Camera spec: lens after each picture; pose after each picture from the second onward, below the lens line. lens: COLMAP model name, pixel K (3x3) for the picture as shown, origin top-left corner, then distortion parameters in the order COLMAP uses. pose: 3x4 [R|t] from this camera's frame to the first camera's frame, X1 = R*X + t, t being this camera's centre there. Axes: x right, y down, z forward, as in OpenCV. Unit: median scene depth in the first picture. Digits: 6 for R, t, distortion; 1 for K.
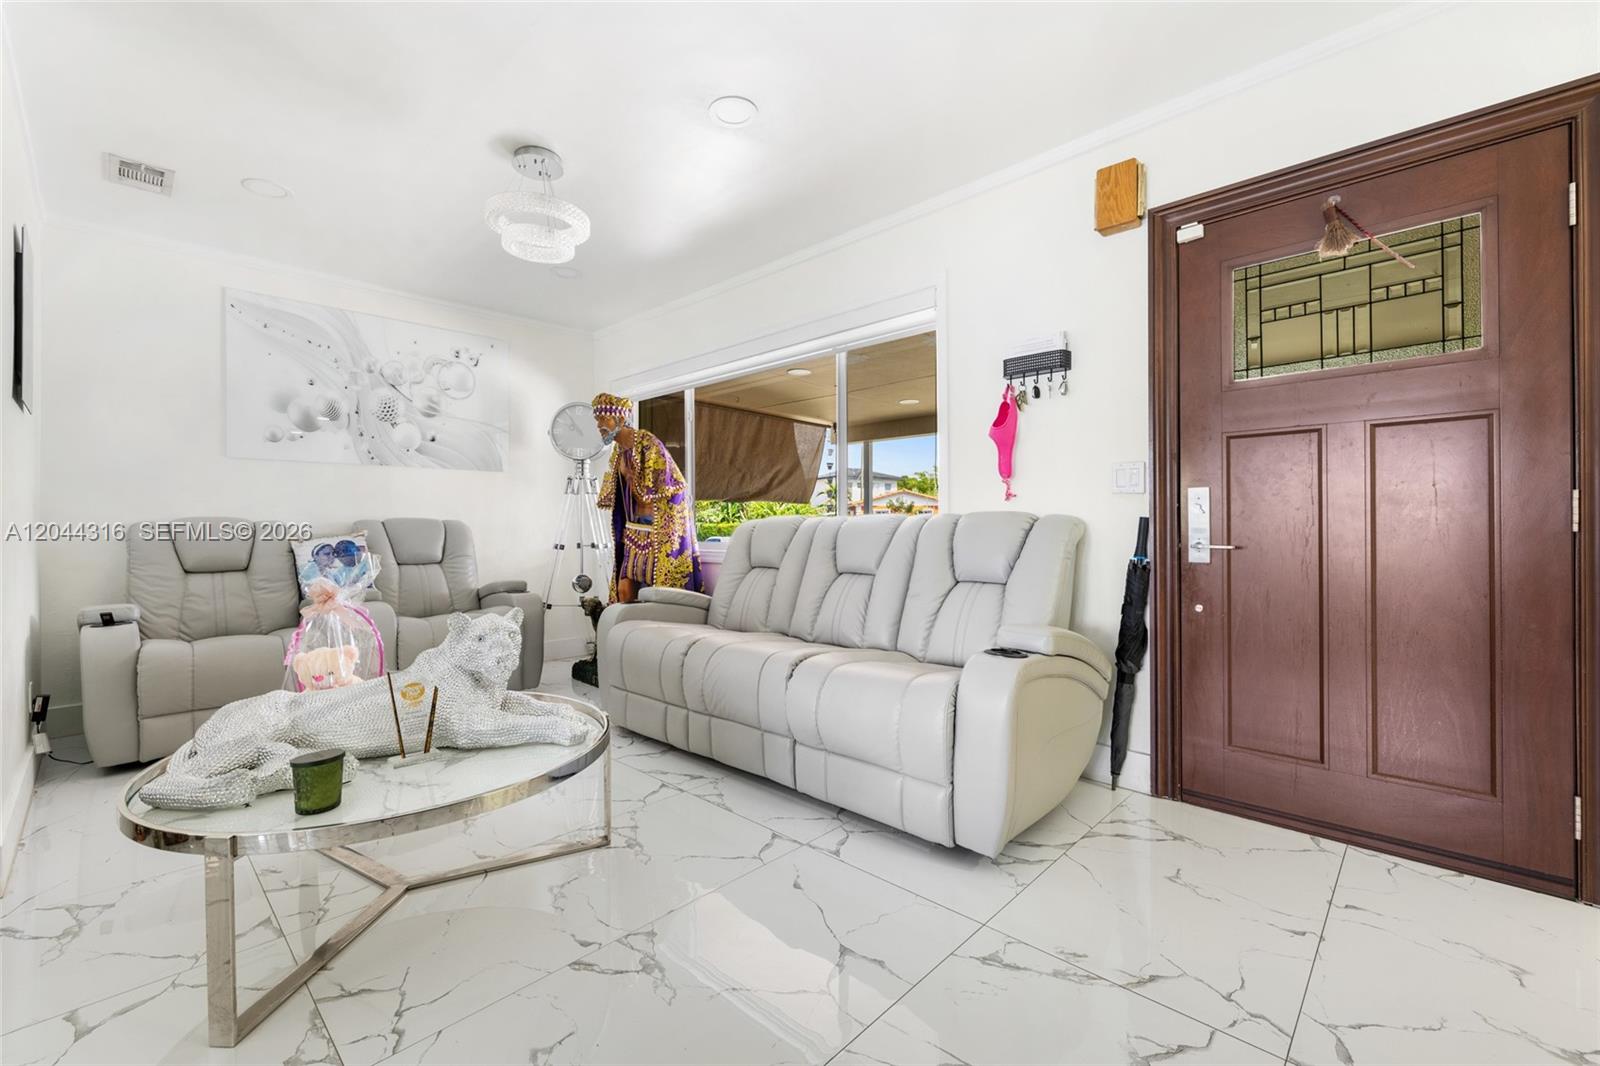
lens RADIAL K [[665.5, 0, 789.5], [0, 665.5, 524.9], [0, 0, 1]] dist [-0.001163, -0.000303]
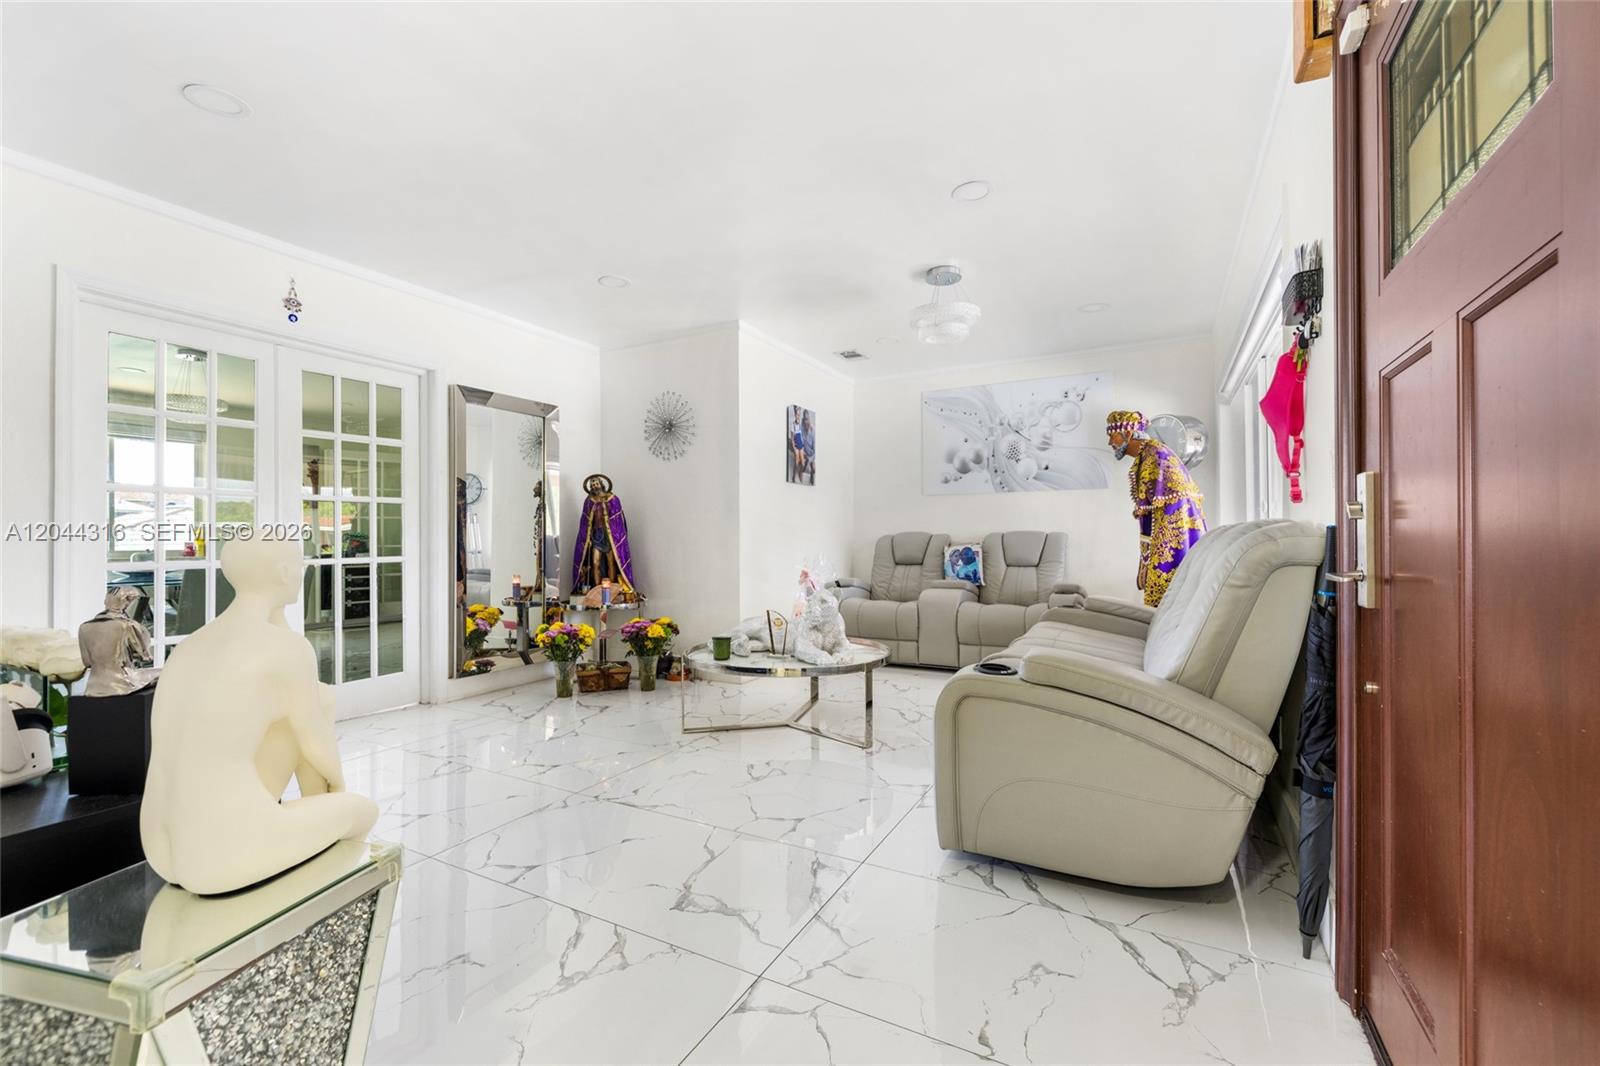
lens RADIAL K [[671.4, 0, 800.0], [0, 671.4, 533.0], [0, 0, 1]] dist [0.000144, -0.000338]
pose [[0.273224, -0.004746, -0.961939, 0.616983], [0.005489, 0.999979, -0.003375, -0.004421], [0.961935, -0.004358, 0.273244, 0.230351]]
